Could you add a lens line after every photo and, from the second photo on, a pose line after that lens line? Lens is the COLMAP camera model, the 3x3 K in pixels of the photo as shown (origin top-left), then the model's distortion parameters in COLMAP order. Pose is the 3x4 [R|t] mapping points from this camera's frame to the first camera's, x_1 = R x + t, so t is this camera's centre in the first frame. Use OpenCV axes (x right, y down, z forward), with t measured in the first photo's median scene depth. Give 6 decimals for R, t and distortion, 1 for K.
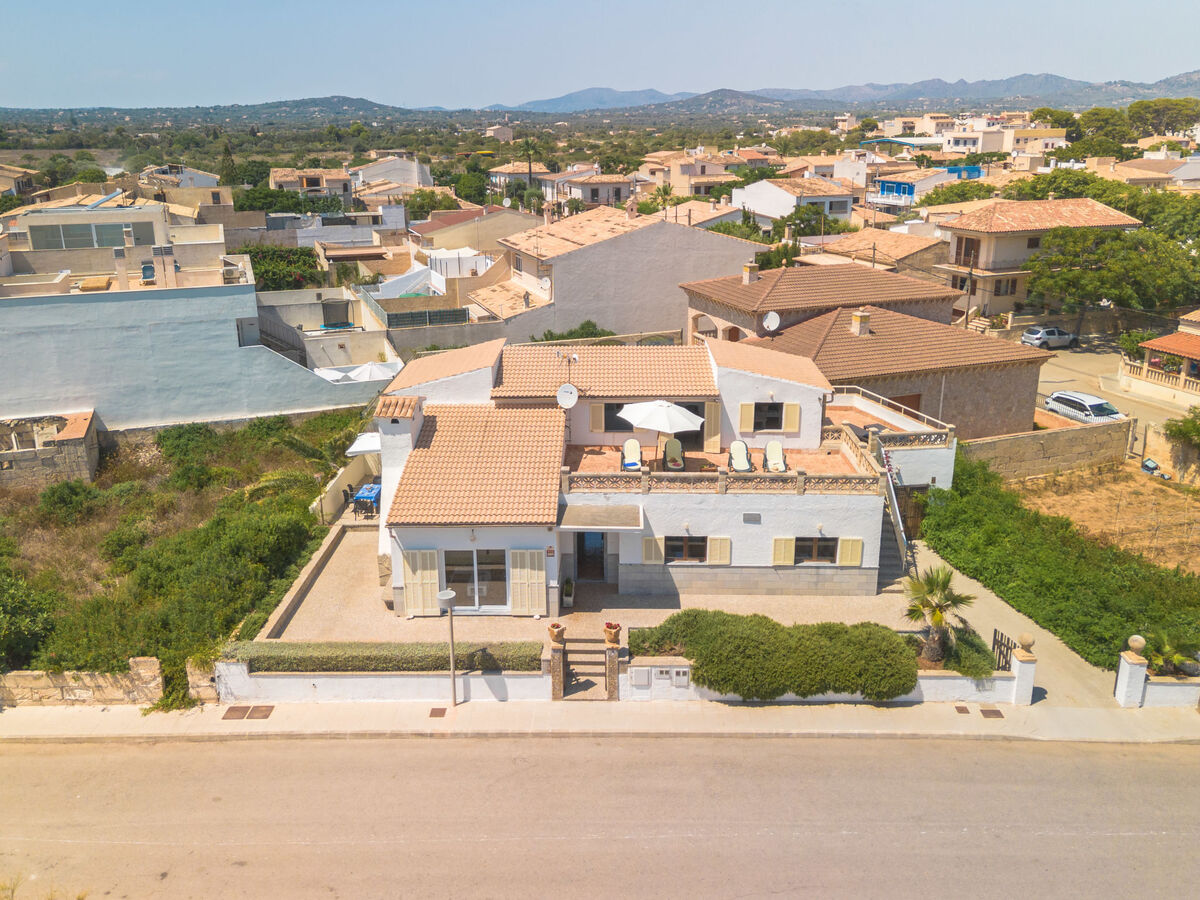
lens RADIAL K [[953.9, 0, 596.8], [0, 953.9, 378.0], [0, 0, 1]] dist [0.004891, 0.002615]
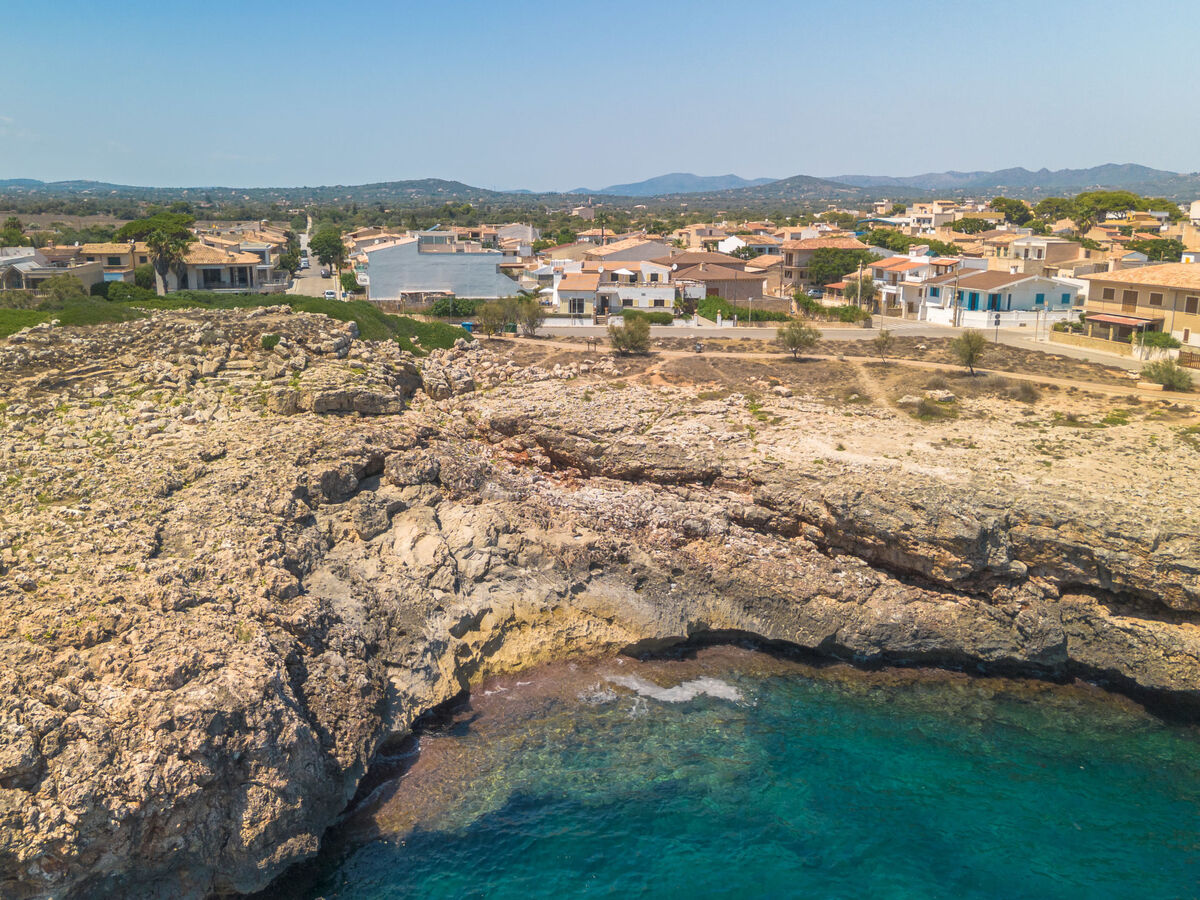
lens RADIAL K [[954.1, 0, 600.0], [0, 954.1, 387.9], [0, 0, 1]] dist [0.008657, -0.003984]
pose [[0.996652, 0.026534, -0.077338, 0.054419], [-0.032108, 0.996906, -0.071753, 0.152232], [0.075195, 0.073996, 0.994420, -0.550314]]
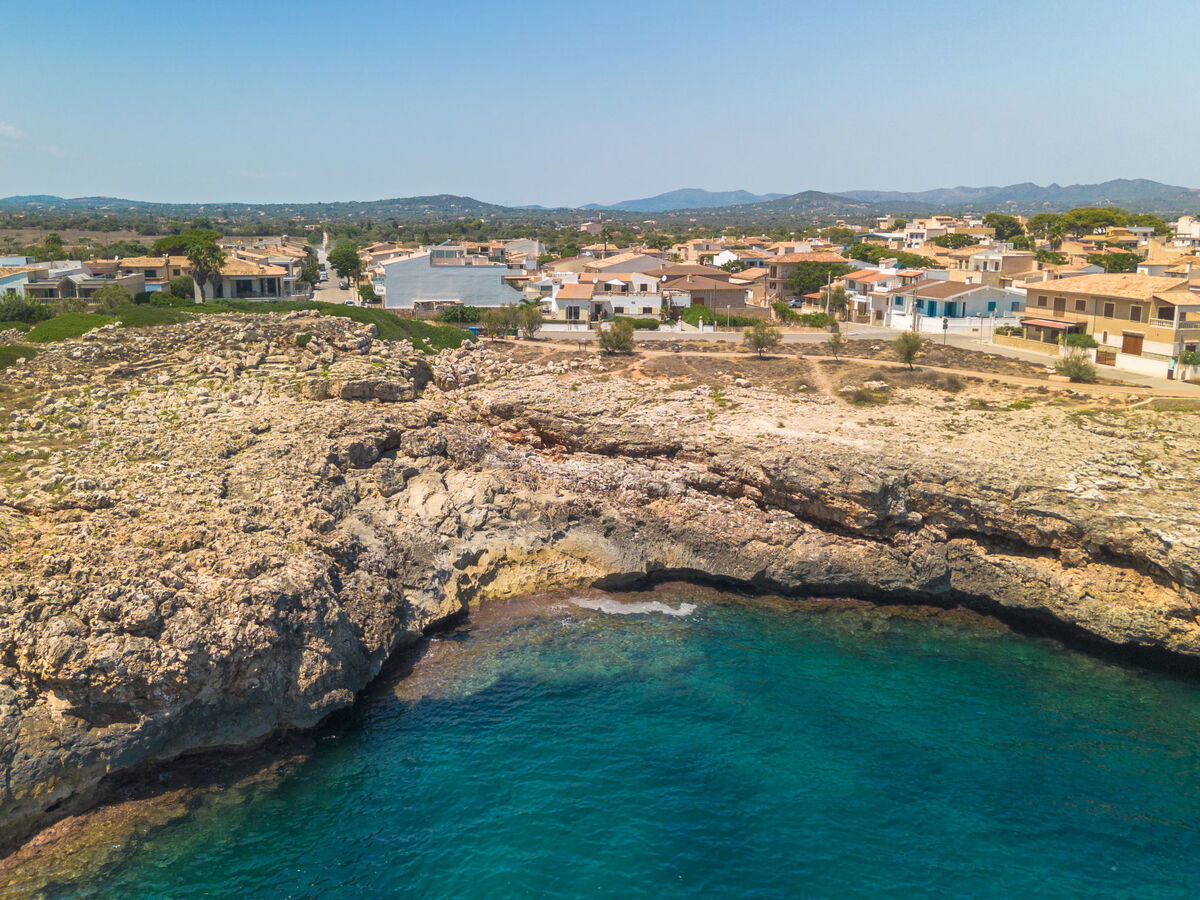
lens RADIAL K [[953.9, 0, 596.8], [0, 953.9, 378.0], [0, 0, 1]] dist [0.004891, 0.002615]
pose [[0.995360, 0.026106, -0.092610, 0.075069], [-0.035089, 0.994692, -0.096735, 0.170097], [0.089593, 0.099535, 0.990992, -0.623376]]
